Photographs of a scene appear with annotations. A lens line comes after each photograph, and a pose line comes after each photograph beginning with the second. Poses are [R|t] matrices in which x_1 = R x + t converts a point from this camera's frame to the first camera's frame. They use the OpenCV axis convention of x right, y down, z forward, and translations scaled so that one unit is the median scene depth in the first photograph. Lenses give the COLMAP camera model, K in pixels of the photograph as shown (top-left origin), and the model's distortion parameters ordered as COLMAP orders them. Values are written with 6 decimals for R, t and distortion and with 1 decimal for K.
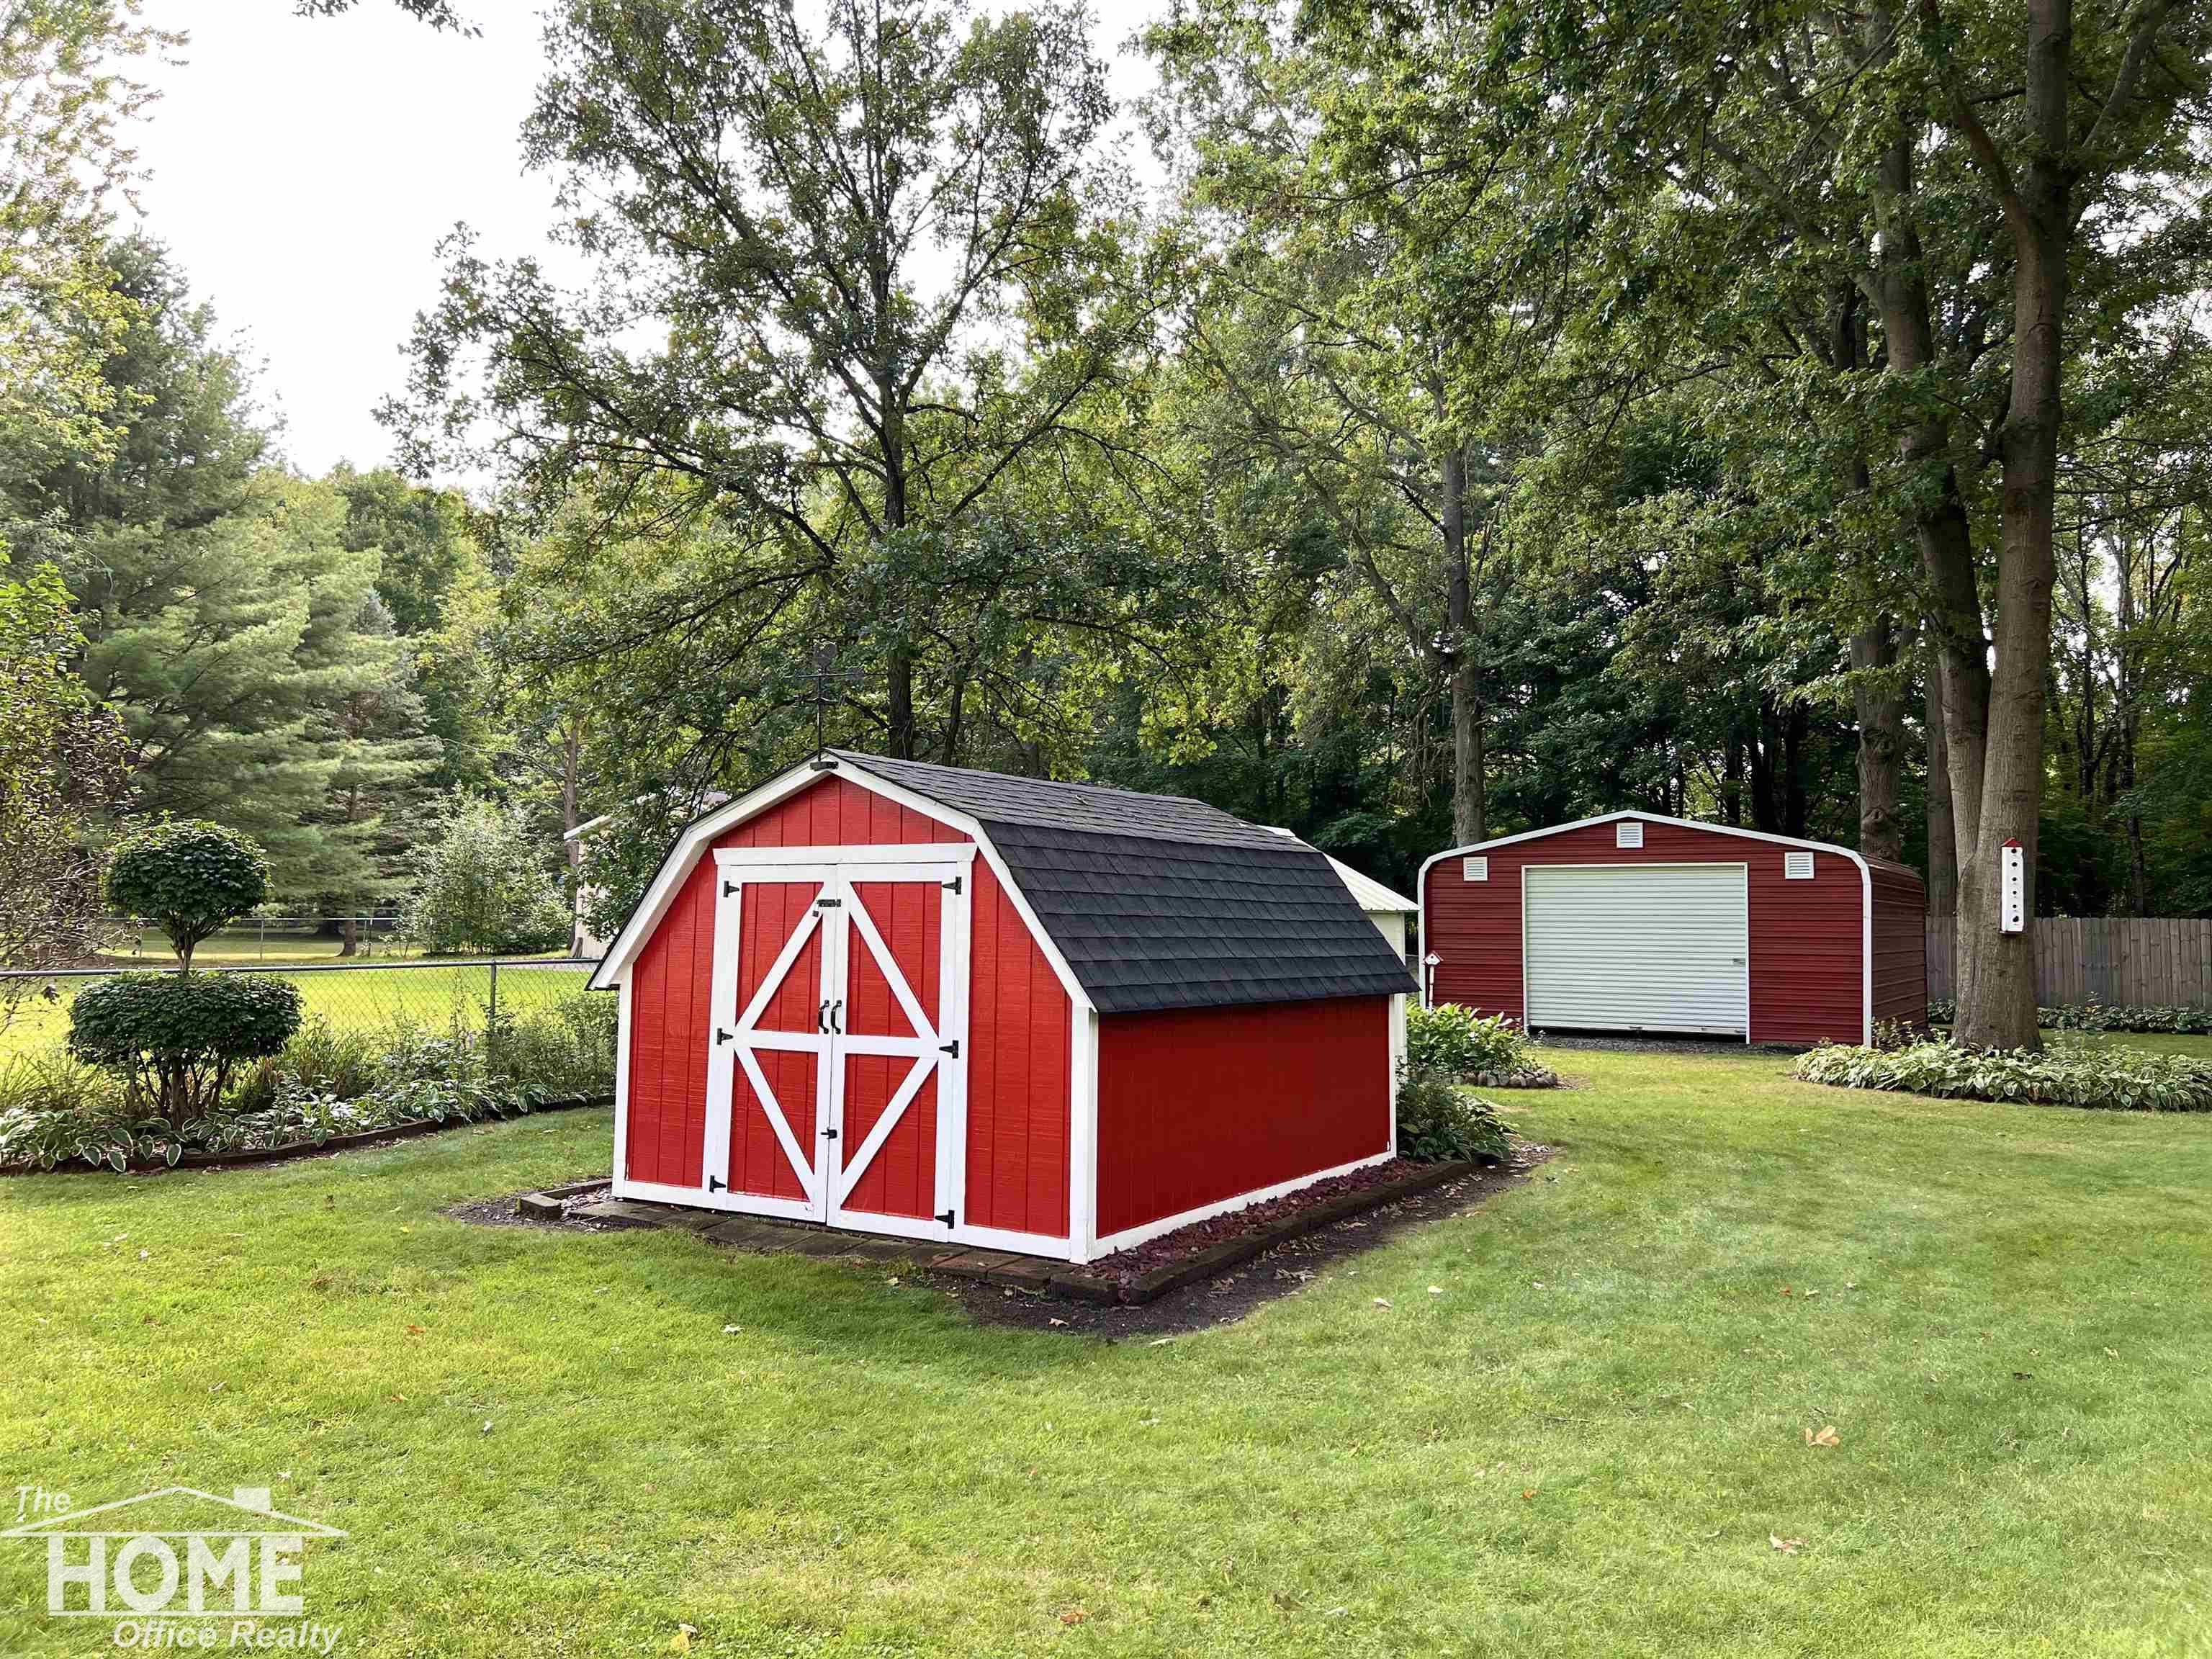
lens RADIAL K [[1665.8, 0, 1098.5], [0, 1665.8, 839.9], [0, 0, 1]] dist [0.095252, -0.118522]
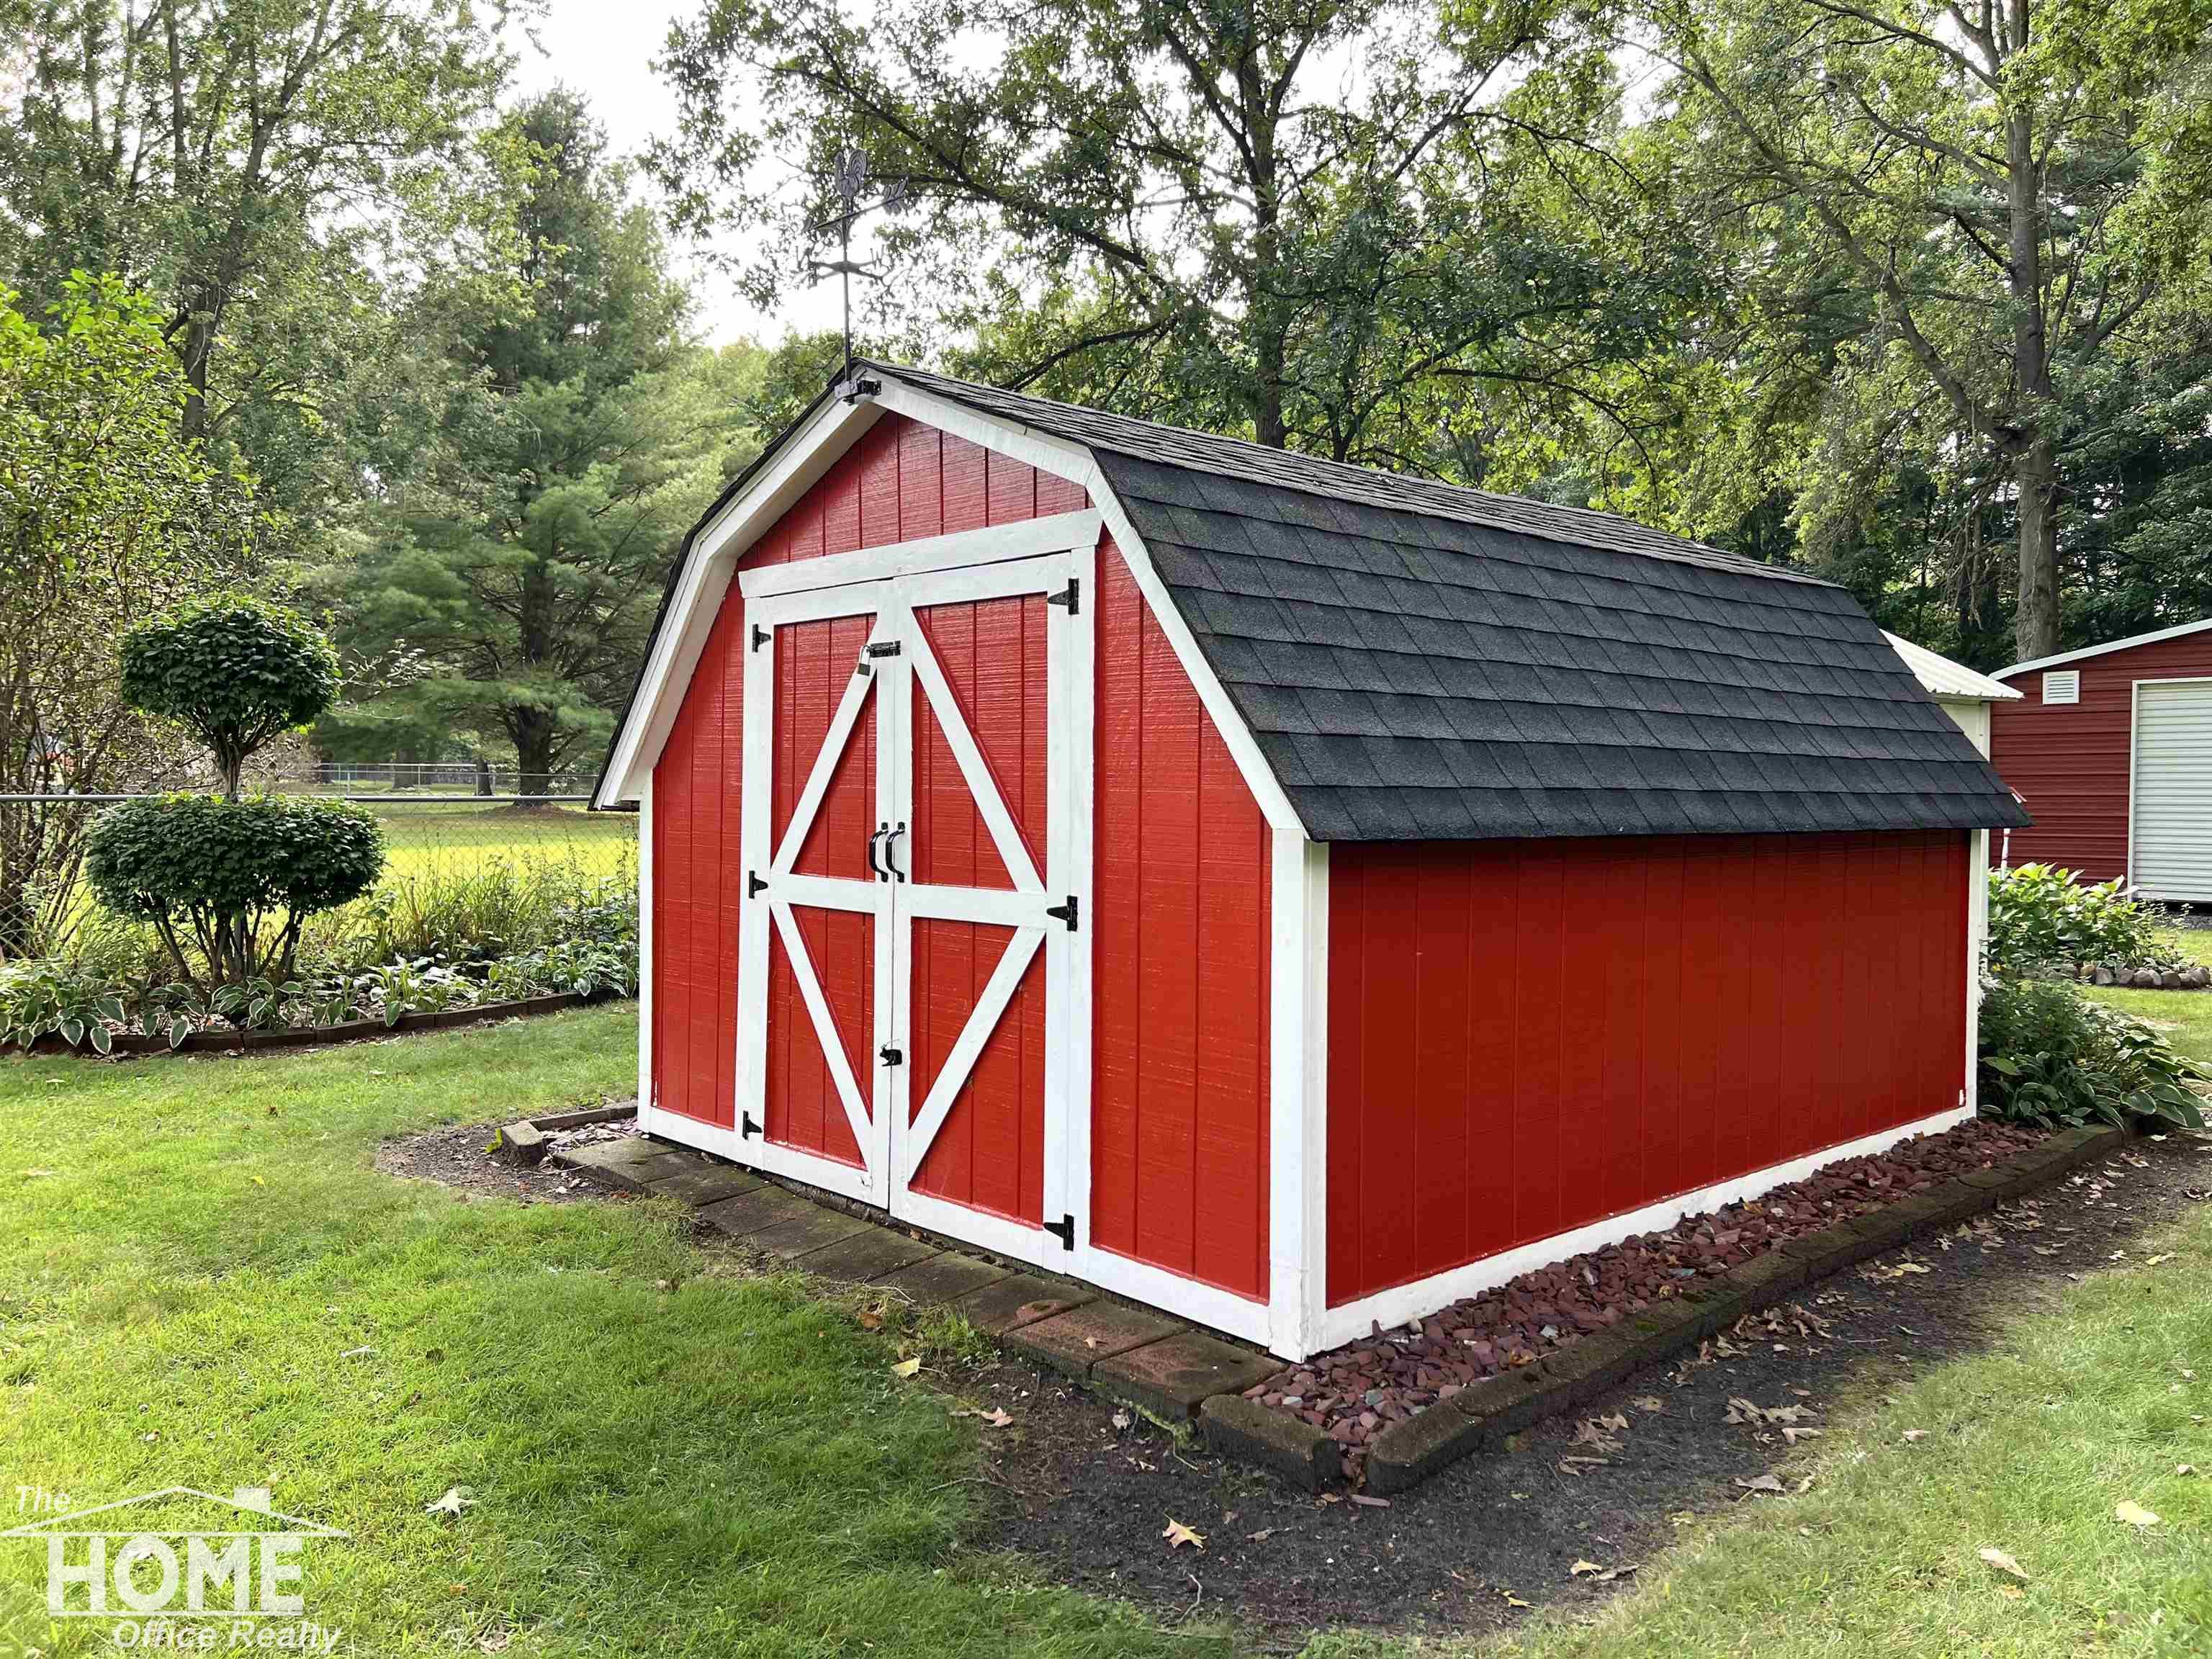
lens RADIAL K [[1665.8, 0, 1098.5], [0, 1665.8, 839.9], [0, 0, 1]] dist [0.095252, -0.118522]
pose [[0.962240, 0.005183, -0.272153, 0.056954], [0.016376, 0.996905, 0.076885, 0.056246], [0.271709, -0.078438, 0.959177, 0.452352]]
